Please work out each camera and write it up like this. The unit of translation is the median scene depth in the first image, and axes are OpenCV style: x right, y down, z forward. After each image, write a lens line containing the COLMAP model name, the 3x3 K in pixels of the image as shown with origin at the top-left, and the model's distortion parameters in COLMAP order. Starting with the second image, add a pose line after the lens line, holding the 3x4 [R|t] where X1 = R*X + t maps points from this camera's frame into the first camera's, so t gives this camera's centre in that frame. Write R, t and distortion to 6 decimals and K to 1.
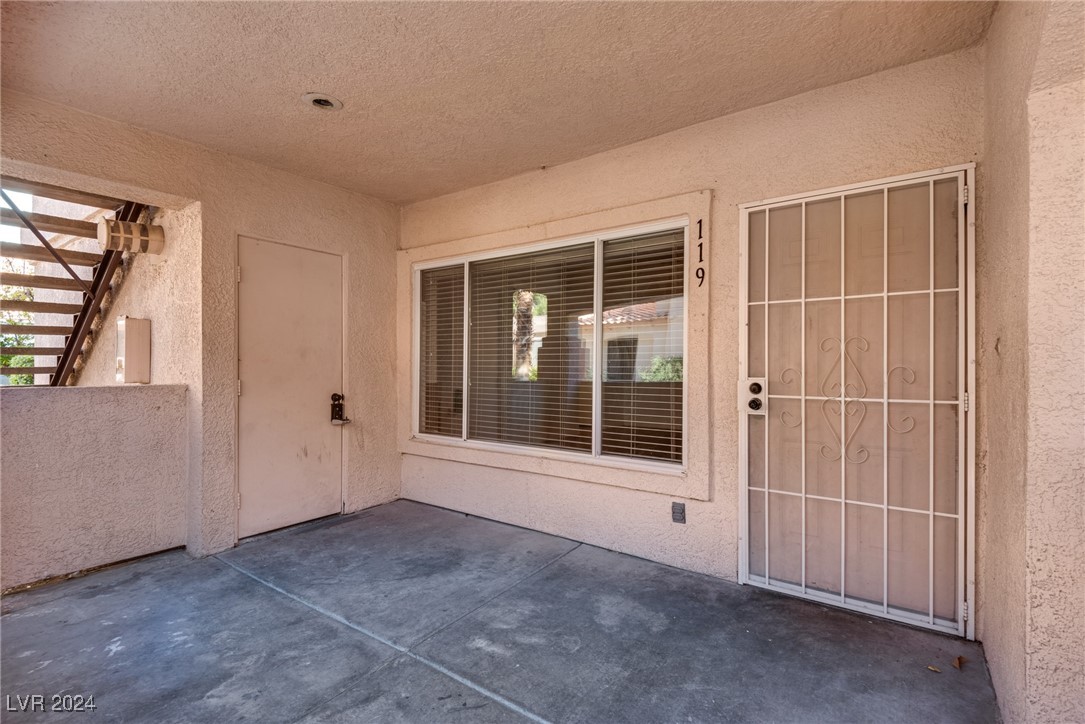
lens RADIAL K [[492.6, 0, 538.8], [0, 492.6, 361.5], [0, 0, 1]] dist [0.038379, -0.023341]
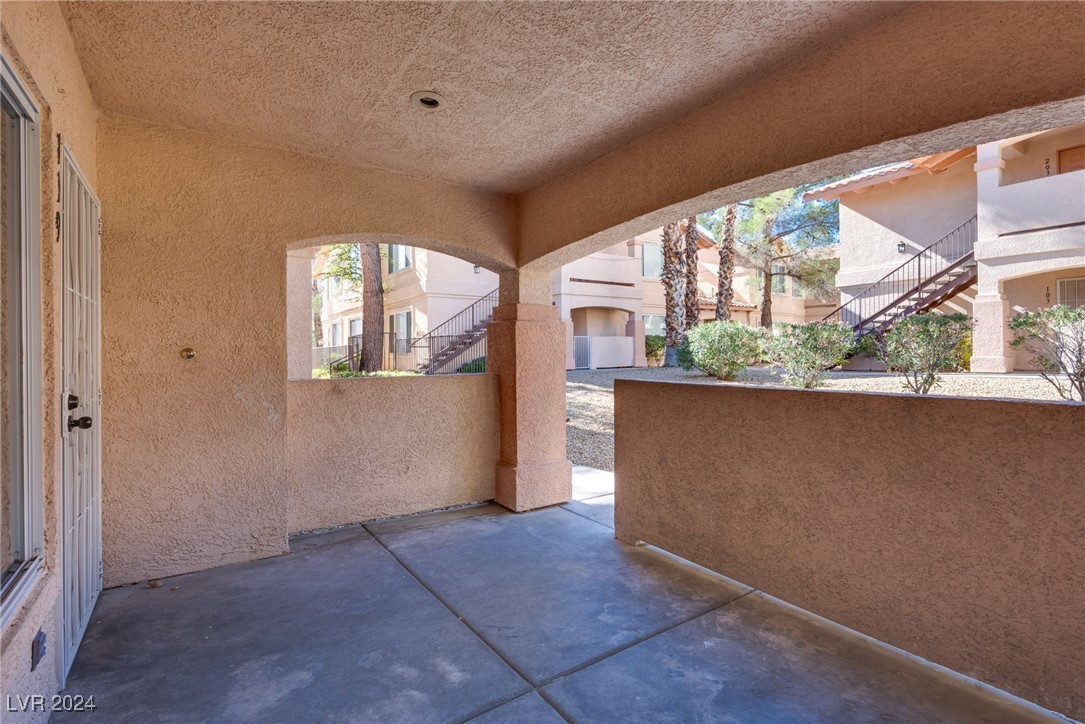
lens RADIAL K [[492.6, 0, 538.8], [0, 492.6, 361.5], [0, 0, 1]] dist [0.038379, -0.023341]
pose [[-0.937709, 0.000045, 0.347421, -0.569939], [0.003962, 0.999936, 0.010564, -0.012664], [-0.347399, 0.011283, -0.937650, 1.785473]]
